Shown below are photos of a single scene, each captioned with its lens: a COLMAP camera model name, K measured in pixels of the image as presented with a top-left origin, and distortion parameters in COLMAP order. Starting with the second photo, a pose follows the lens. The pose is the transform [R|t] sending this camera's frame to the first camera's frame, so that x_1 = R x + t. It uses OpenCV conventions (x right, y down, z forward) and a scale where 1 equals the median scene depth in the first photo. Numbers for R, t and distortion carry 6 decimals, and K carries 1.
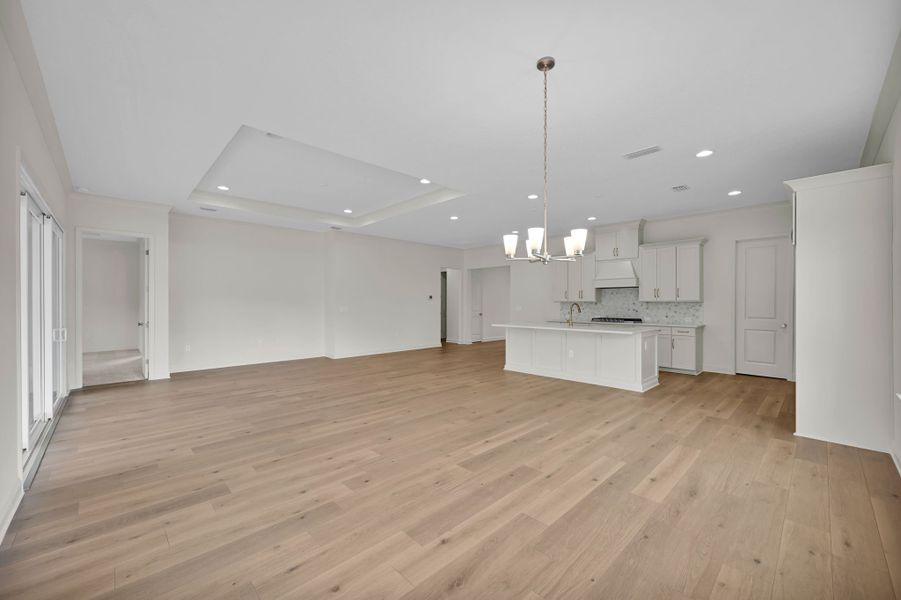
lens RADIAL K [[356.7, 0, 451.6], [0, 356.7, 303.4], [0, 0, 1]] dist [0.000275, 0.000322]
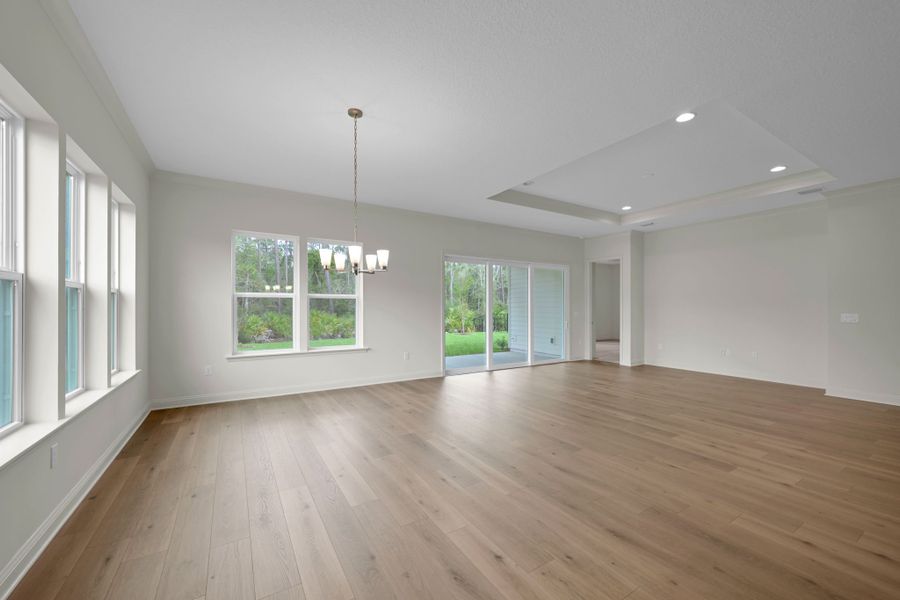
lens RADIAL K [[350.5, 0, 451.5], [0, 350.5, 307.1], [0, 0, 1]] dist [-0.002550, -0.000176]
pose [[-0.205076, -0.000245, -0.978746, 0.576708], [-0.000980, 1.000000, -0.000045, -0.000321], [0.978746, 0.000950, -0.205076, 0.657432]]
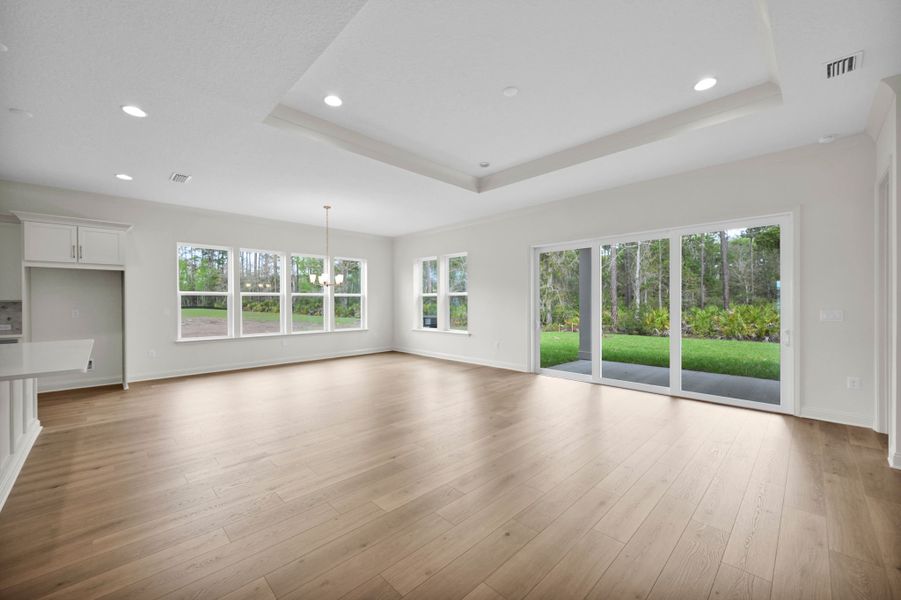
lens RADIAL K [[356.7, 0, 451.6], [0, 356.7, 303.4], [0, 0, 1]] dist [0.000275, 0.000322]
pose [[-0.999897, 0.004933, -0.013457, -0.252844], [0.004837, 0.999963, 0.007122, -0.002290], [0.013492, 0.007056, -0.999884, 1.490771]]
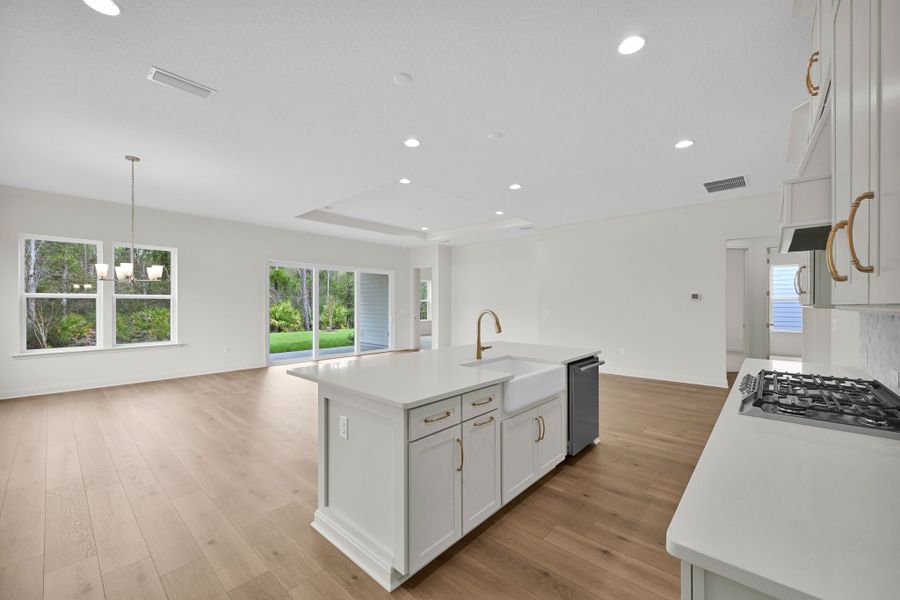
lens RADIAL K [[356.3, 0, 451.1], [0, 356.3, 303.4], [0, 0, 1]] dist [0.000275, 0.000322]
pose [[0.074974, -0.000672, -0.997185, 0.827868], [-0.000503, 1.000000, -0.000712, -0.009416], [0.997185, 0.000555, 0.074973, 0.973219]]
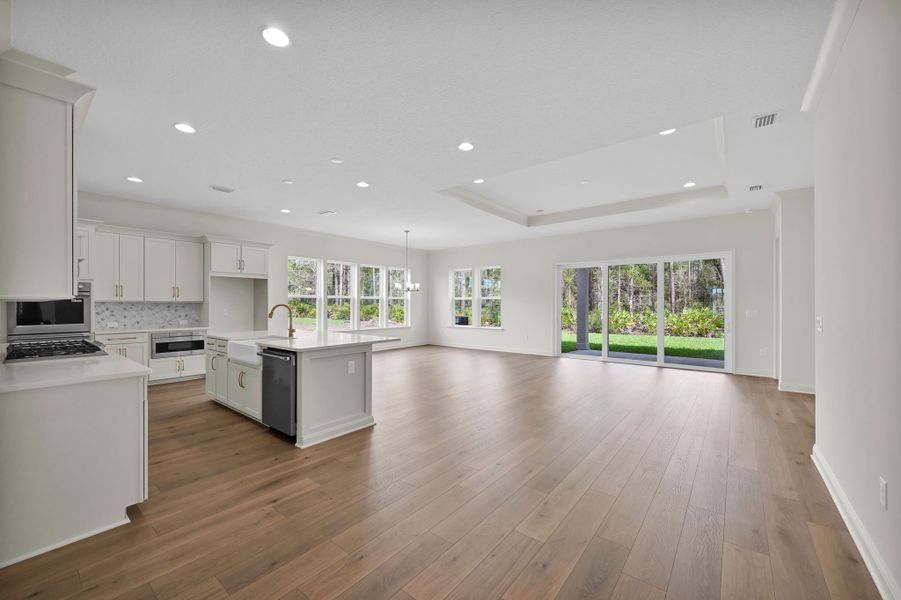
lens RADIAL K [[359.3, 0, 452.4], [0, 359.3, 302.7], [0, 0, 1]] dist [0.000990, -0.000036]
pose [[-0.991130, -0.001503, -0.132887, 0.114173], [-0.001513, 0.999999, -0.000023, -0.005176], [0.132887, 0.000178, -0.991131, 1.829536]]
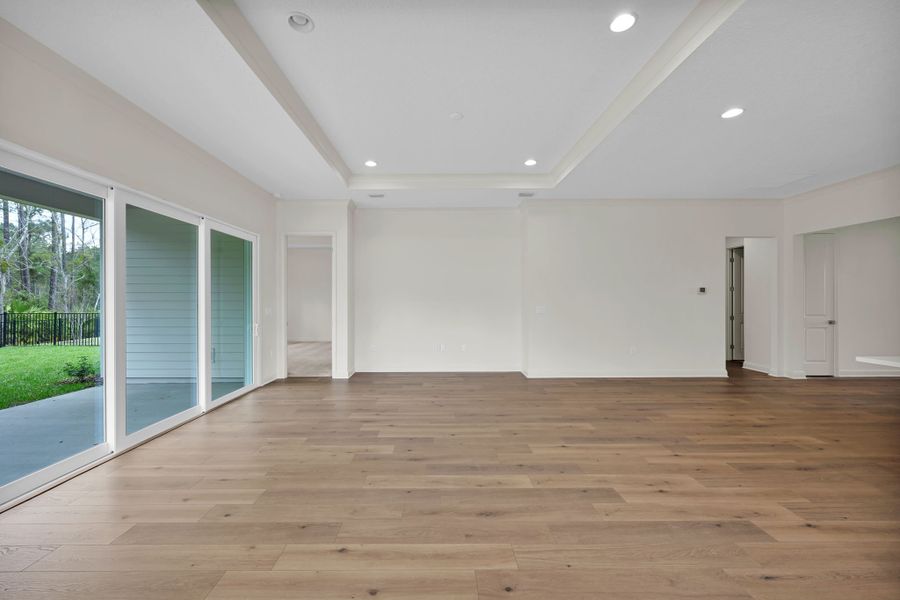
lens RADIAL K [[363.3, 0, 438.6], [0, 363.3, 300.0], [0, 0, 1]] dist [0.000177, 0.000151]
pose [[0.725207, -0.003031, -0.688525, 0.063827], [0.000780, 0.999993, -0.003580, 0.001213], [0.688531, 0.002059, 0.725204, 0.475491]]
